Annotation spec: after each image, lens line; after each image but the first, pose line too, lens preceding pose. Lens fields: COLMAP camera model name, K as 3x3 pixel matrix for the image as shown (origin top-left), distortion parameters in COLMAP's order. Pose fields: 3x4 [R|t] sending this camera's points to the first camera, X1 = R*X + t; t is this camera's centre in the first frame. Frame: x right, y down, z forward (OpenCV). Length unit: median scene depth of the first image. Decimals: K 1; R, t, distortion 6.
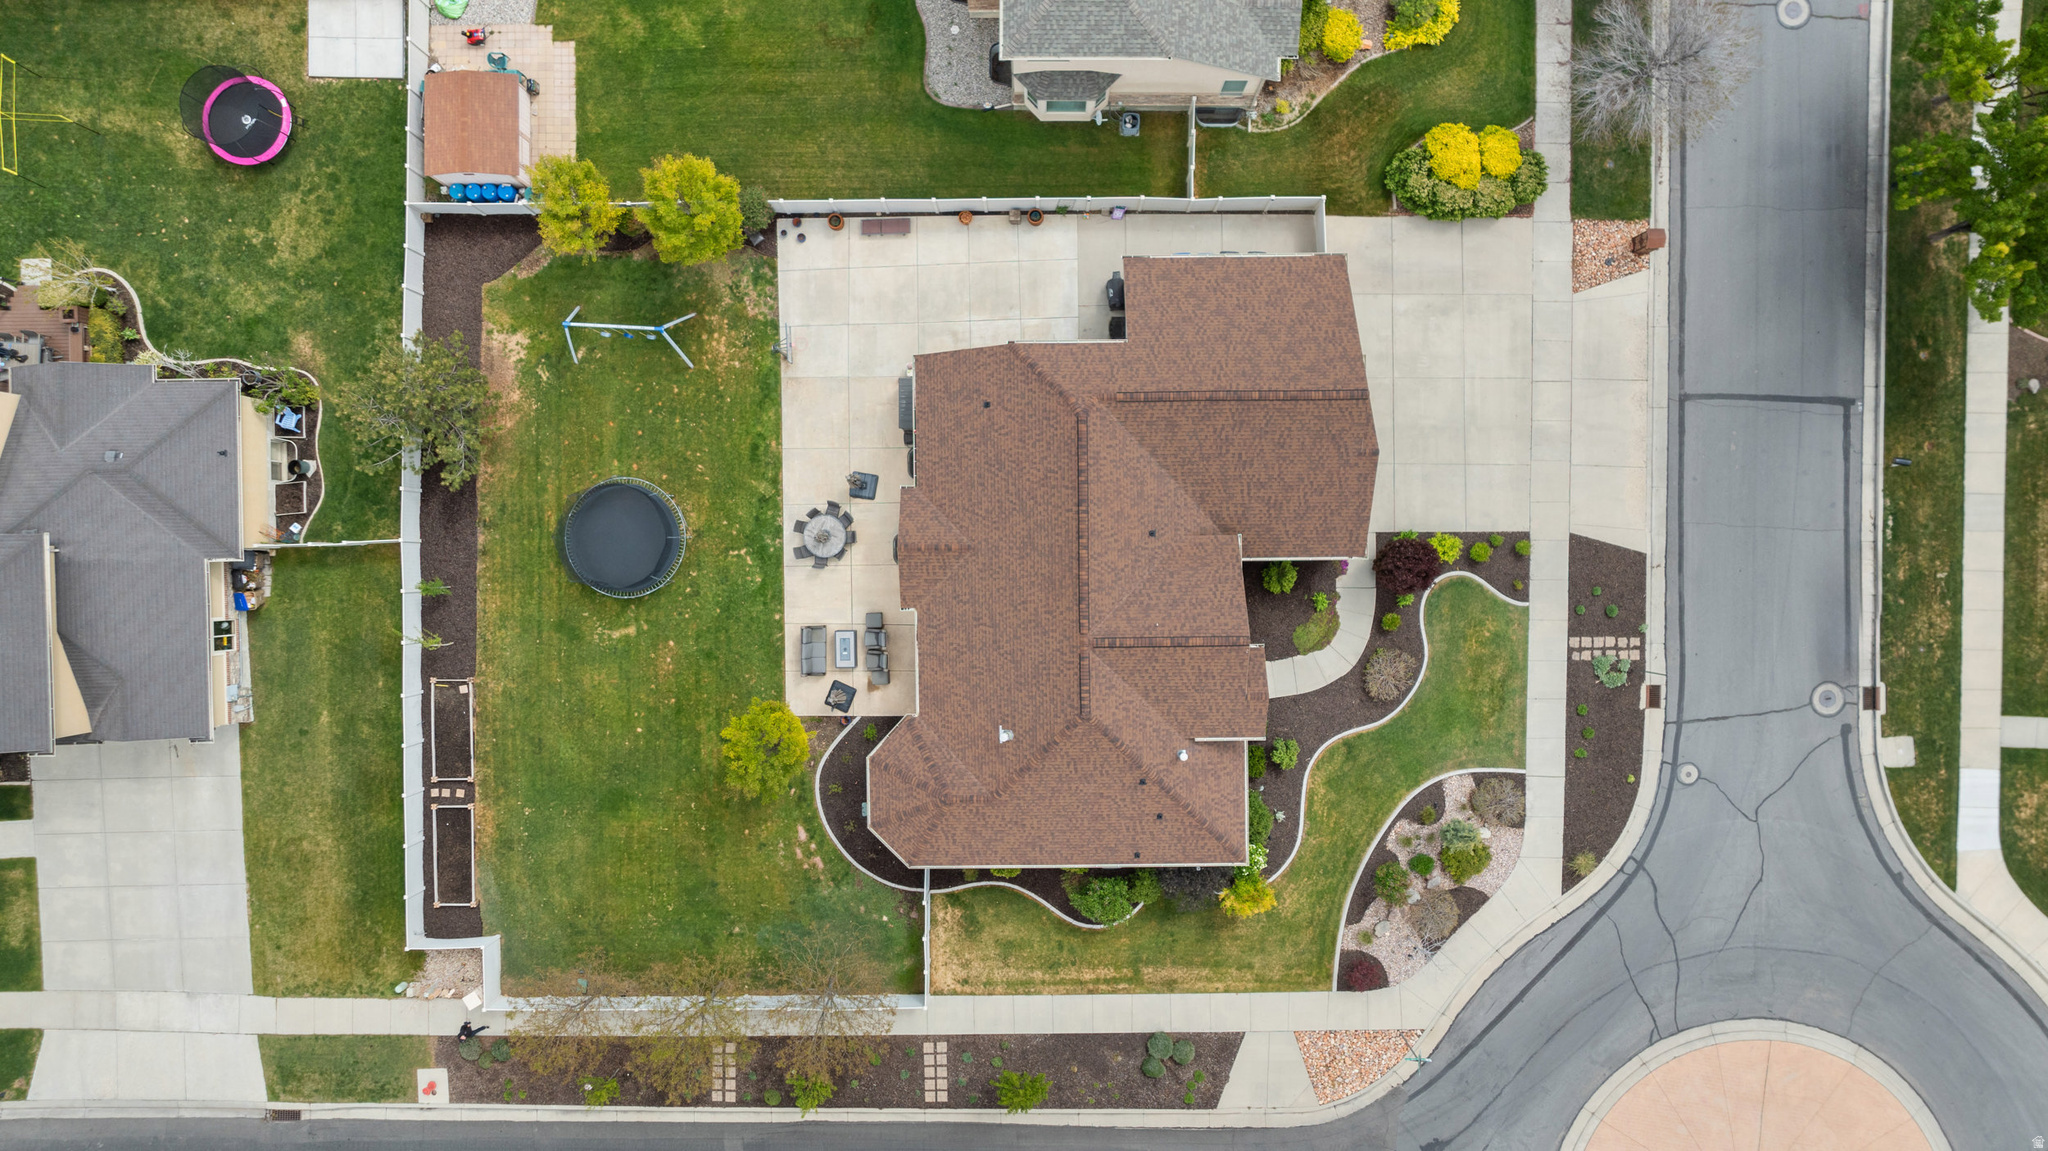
lens RADIAL K [[1442.0, 0, 1026.8], [0, 1442.0, 576.6], [0, 0, 1]] dist [-0.041793, 0.047355]
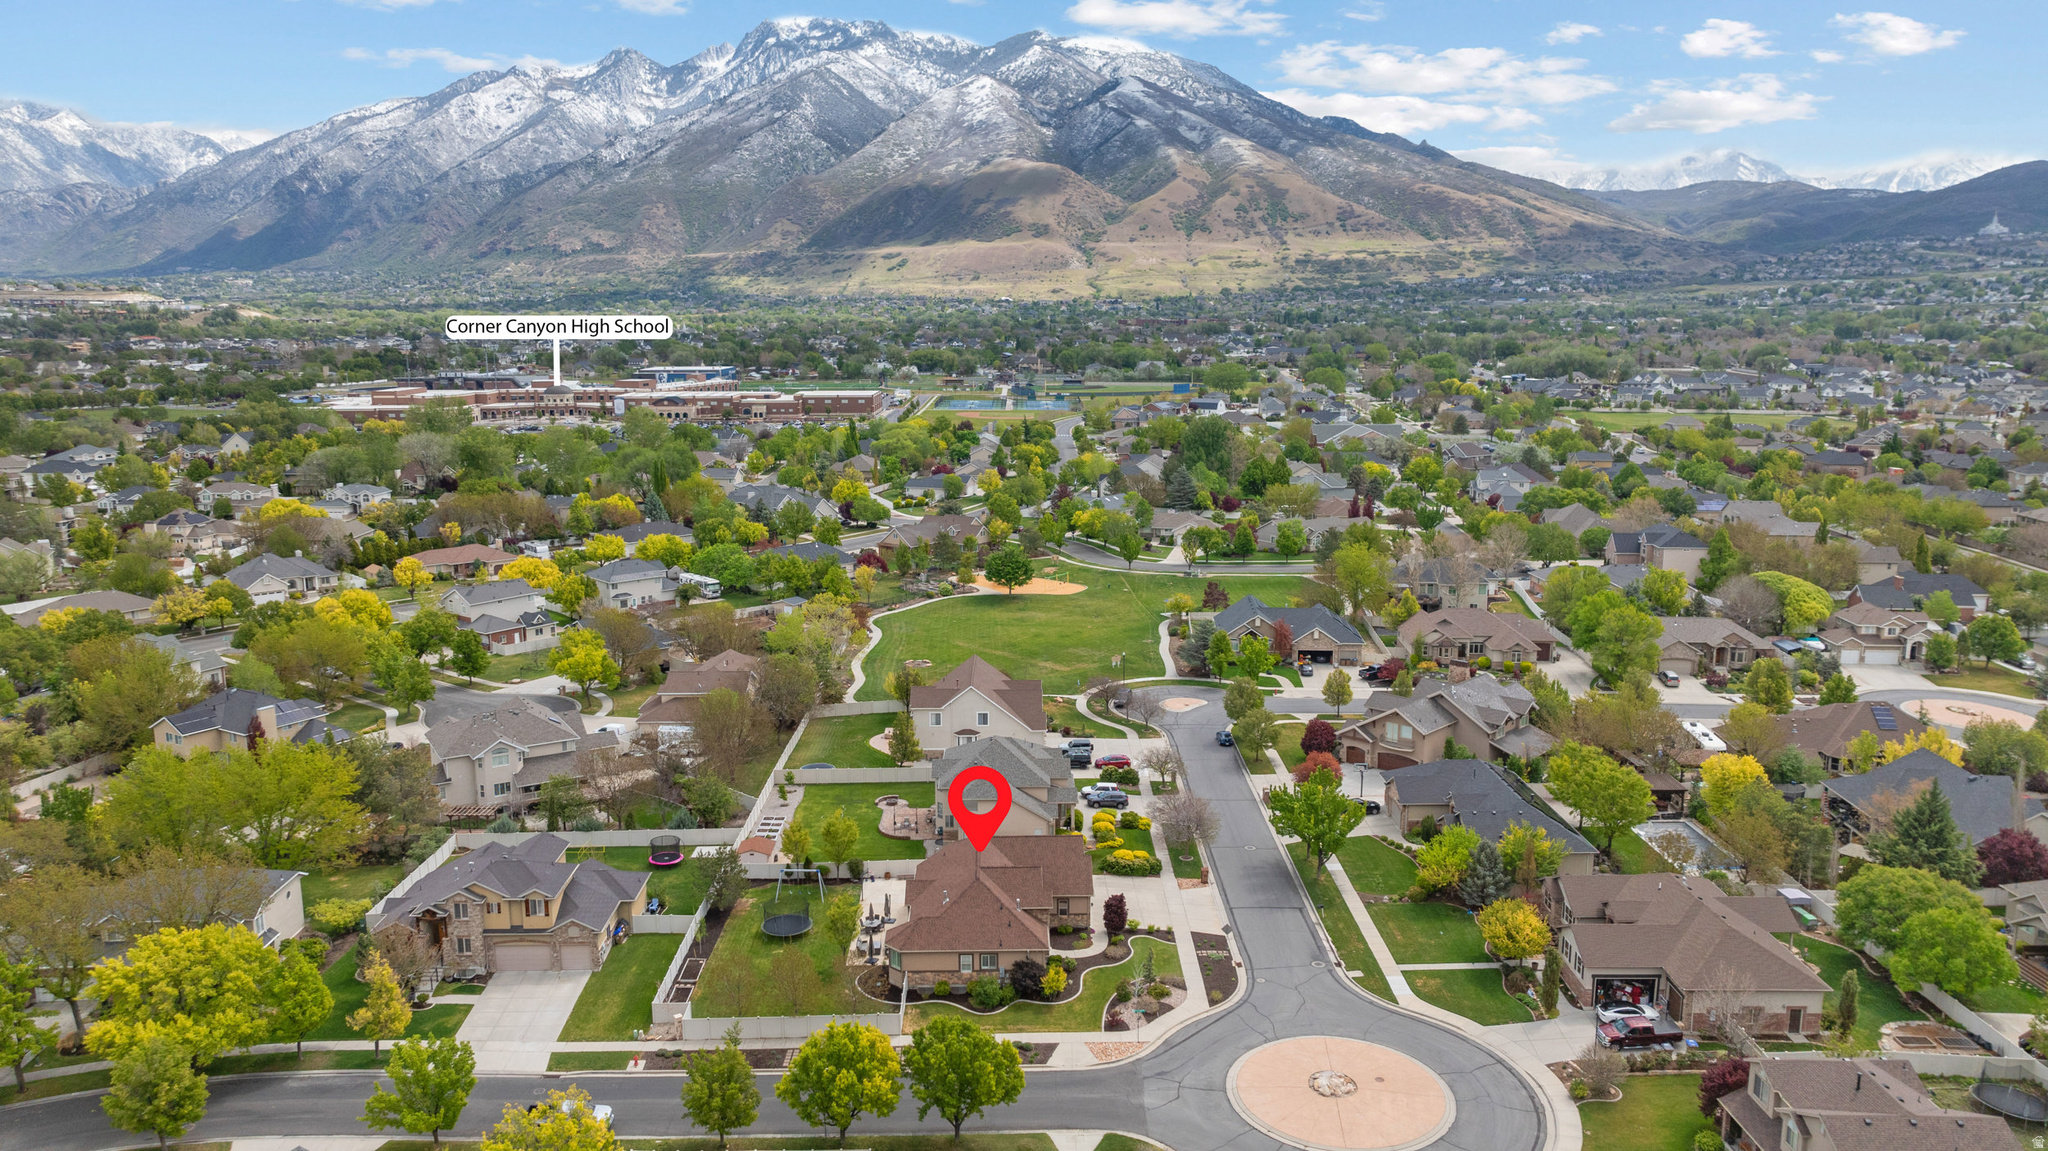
lens RADIAL K [[1442.0, 0, 1026.8], [0, 1442.0, 576.6], [0, 0, 1]] dist [-0.041793, 0.047355]
pose [[0.999903, -0.002844, 0.013637, 0.081888], [0.013925, 0.177289, -0.984060, 2.160407], [0.000381, 0.984155, 0.177311, 0.019767]]
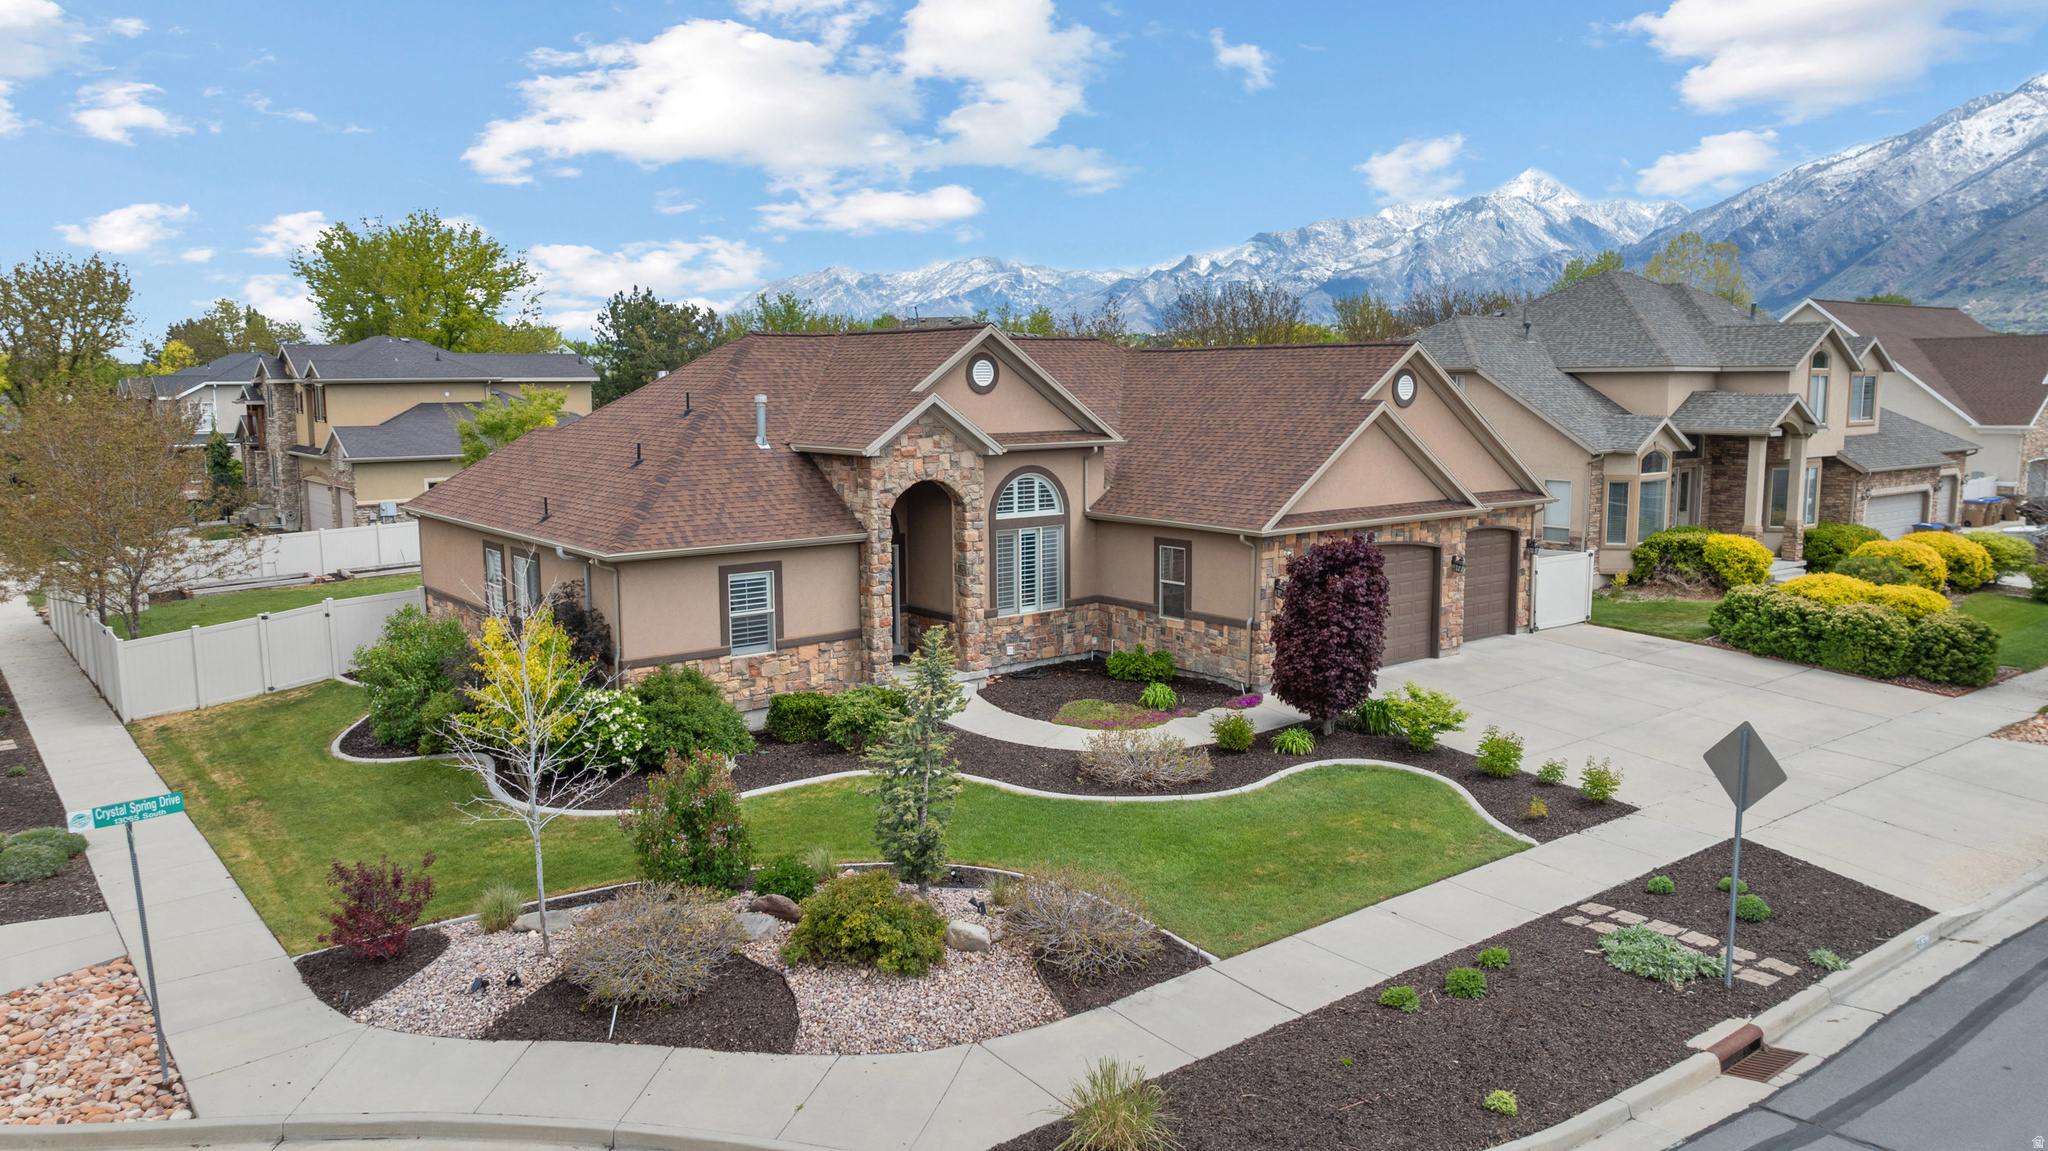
lens RADIAL K [[1442.0, 0, 1026.8], [0, 1442.0, 576.6], [0, 0, 1]] dist [-0.041793, 0.047355]
pose [[0.611606, 0.104780, -0.784193, 0.554123], [-0.791158, 0.084380, -0.605764, 0.345373], [0.002698, 0.990909, 0.134505, 0.879417]]
